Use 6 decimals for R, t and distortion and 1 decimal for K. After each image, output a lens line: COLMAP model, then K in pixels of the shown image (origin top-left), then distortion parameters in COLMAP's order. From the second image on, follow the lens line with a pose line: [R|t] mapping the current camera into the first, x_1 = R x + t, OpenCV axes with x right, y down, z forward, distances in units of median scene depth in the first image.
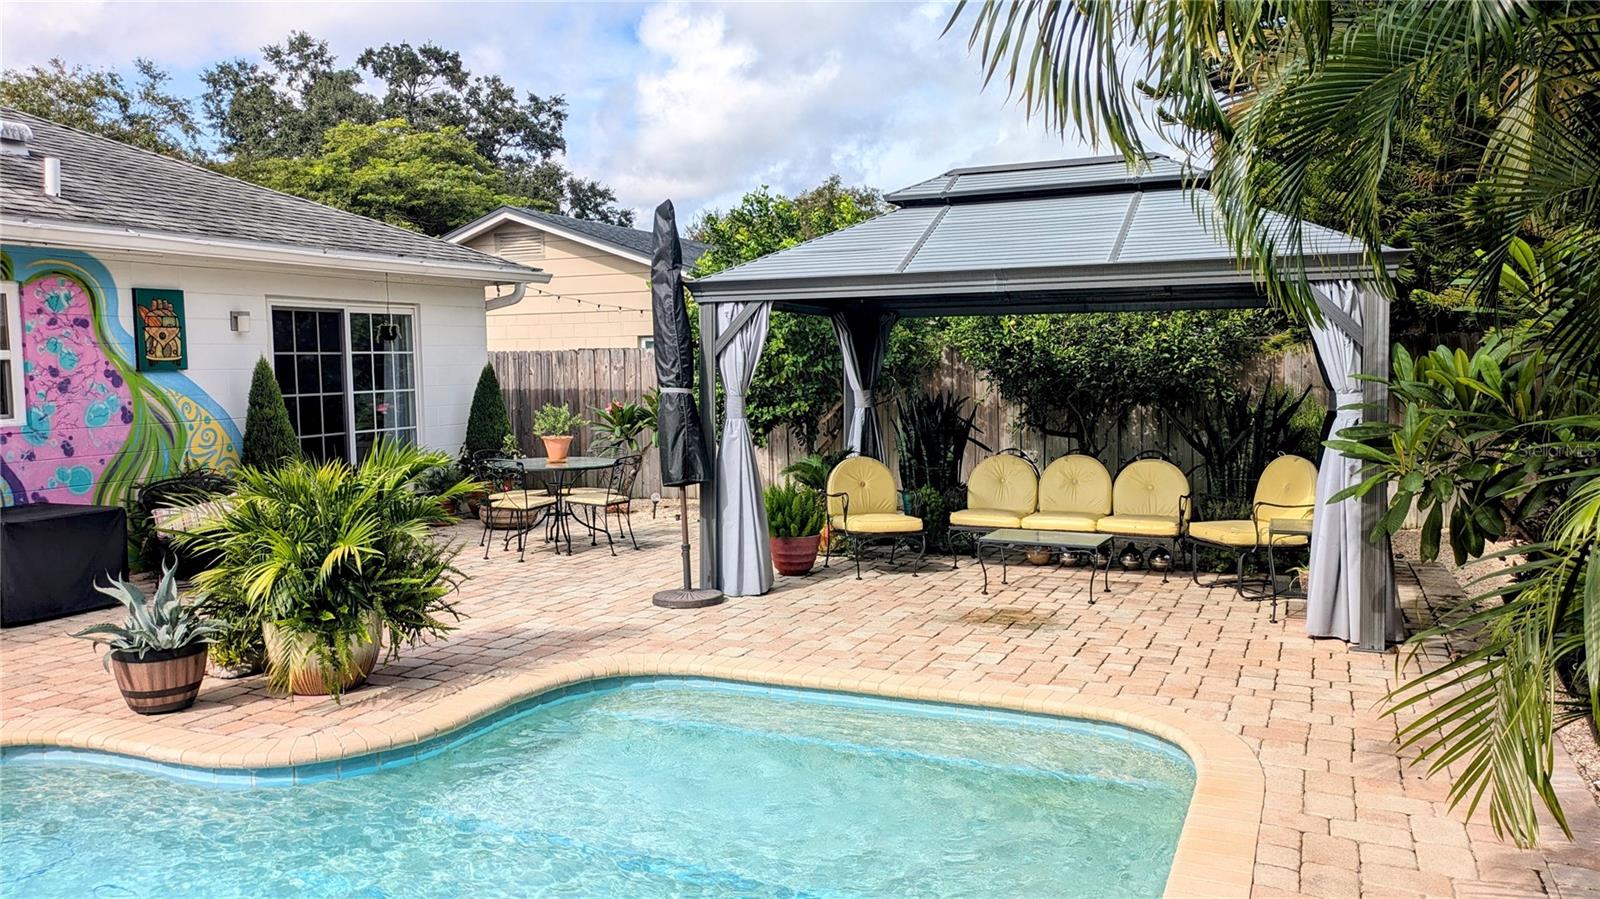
lens RADIAL K [[1177.1, 0, 798.4], [0, 1177.1, 449.5], [0, 0, 1]] dist [0.034685, -0.036571]
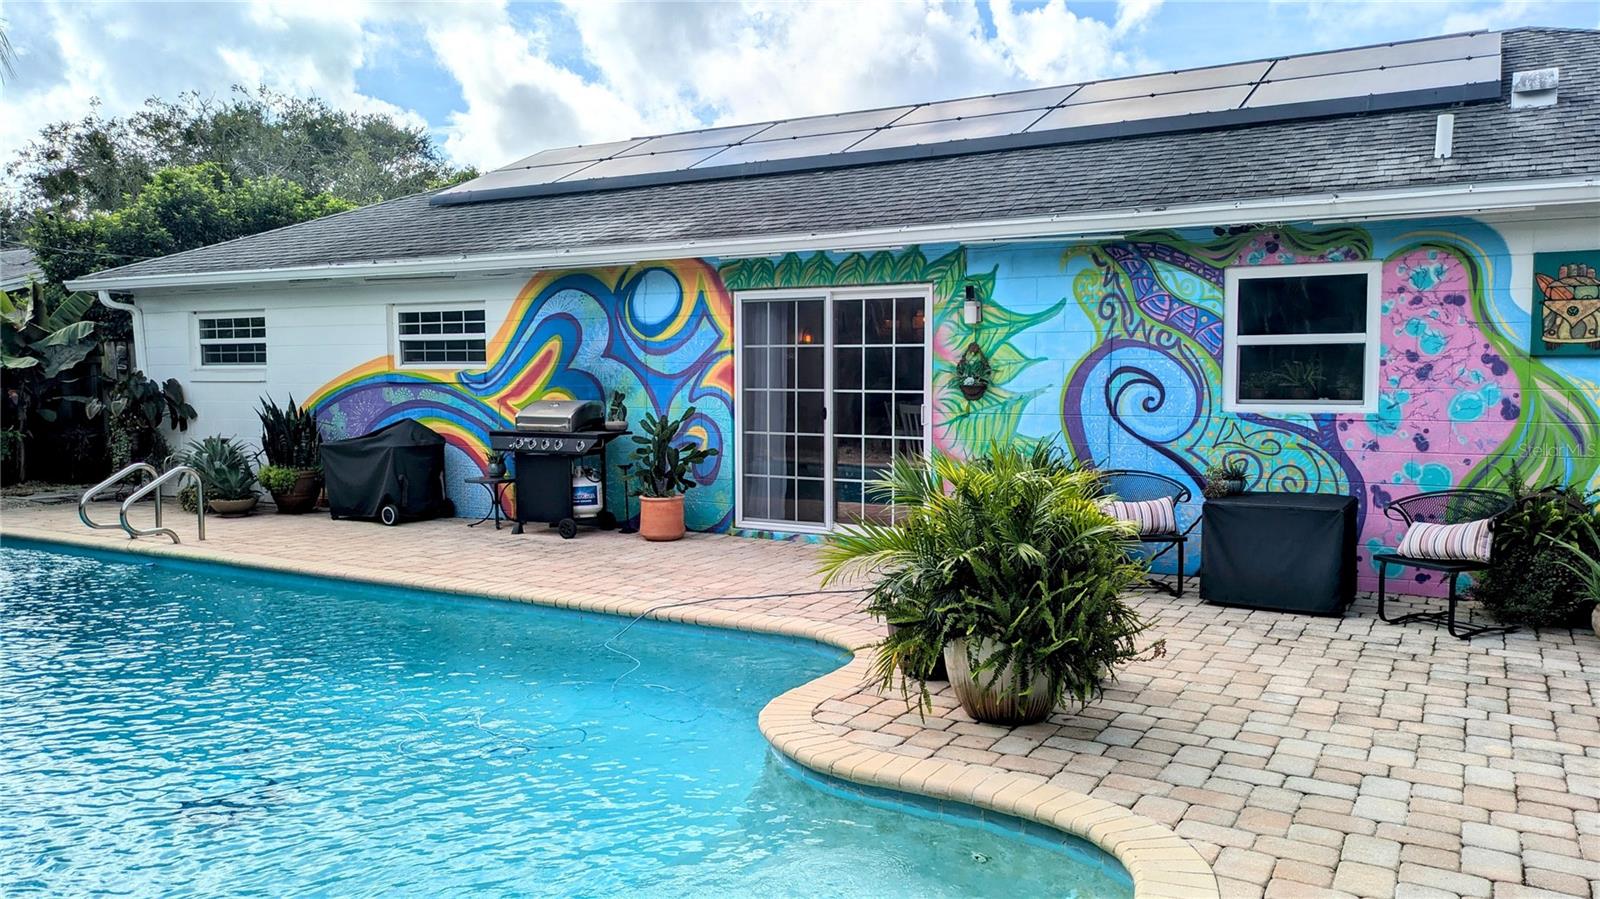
lens RADIAL K [[1177.1, 0, 774.8], [0, 1177.1, 487.6], [0, 0, 1]] dist [0.034685, -0.036571]
pose [[-0.128002, 0.123063, -0.984109, 0.332553], [-0.066574, 0.988968, 0.132329, -0.052859], [0.989537, 0.082455, -0.118397, 0.624091]]
